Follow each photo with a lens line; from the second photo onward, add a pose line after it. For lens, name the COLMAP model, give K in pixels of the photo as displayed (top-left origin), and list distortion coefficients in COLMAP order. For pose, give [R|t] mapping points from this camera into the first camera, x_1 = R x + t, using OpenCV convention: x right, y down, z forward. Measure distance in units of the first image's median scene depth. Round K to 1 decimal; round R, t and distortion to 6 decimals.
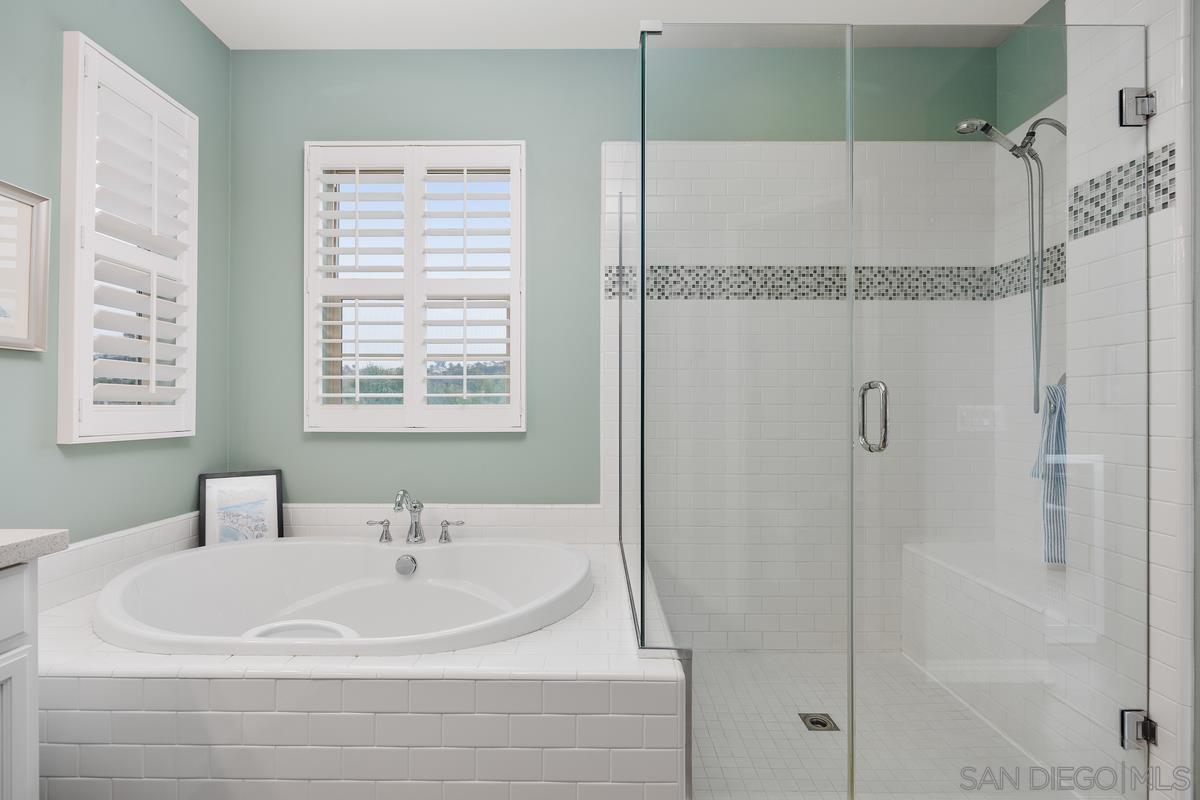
lens RADIAL K [[544.5, 0, 596.7], [0, 544.5, 398.7], [0, 0, 1]] dist [-0.010707, -0.000334]
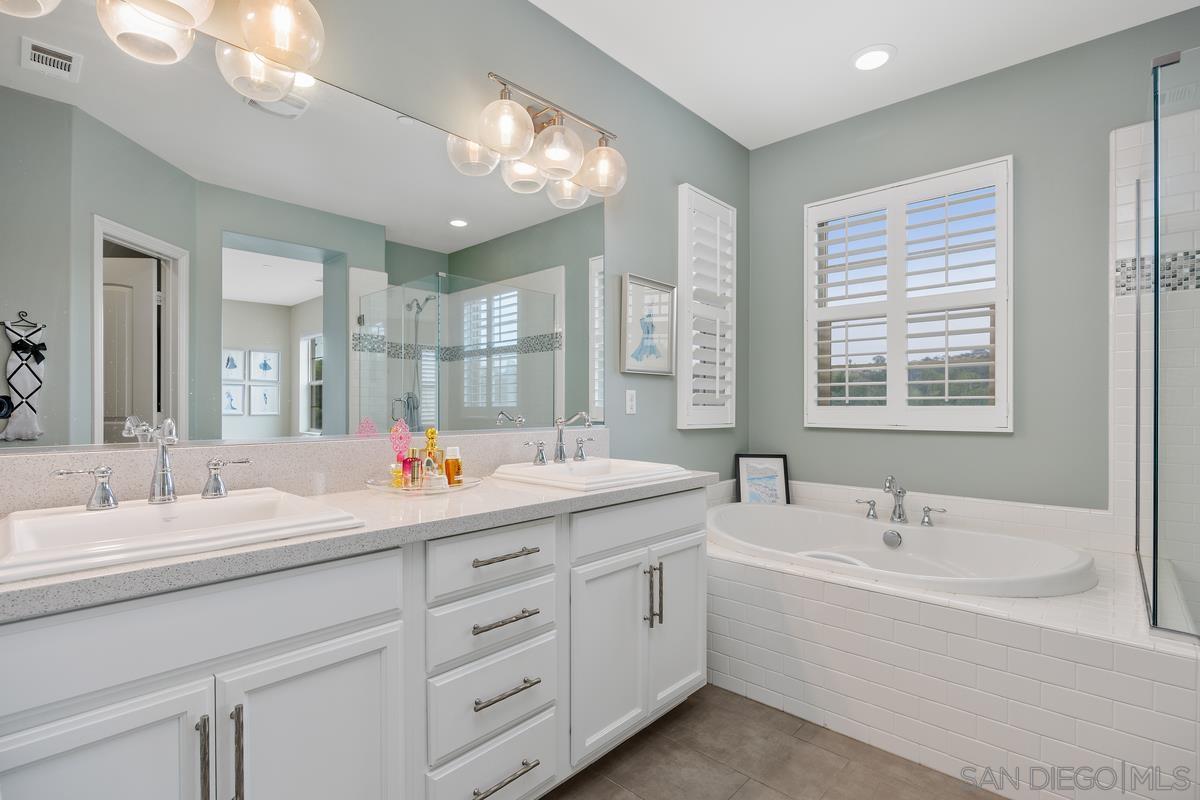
lens RADIAL K [[544.5, 0, 605.0], [0, 544.5, 406.1], [0, 0, 1]] dist [-0.010707, -0.000334]
pose [[0.729534, 0.001449, -0.683943, 0.008196], [0.004562, 0.999965, 0.006985, -0.000415], [0.683930, -0.008216, 0.729502, -0.300239]]
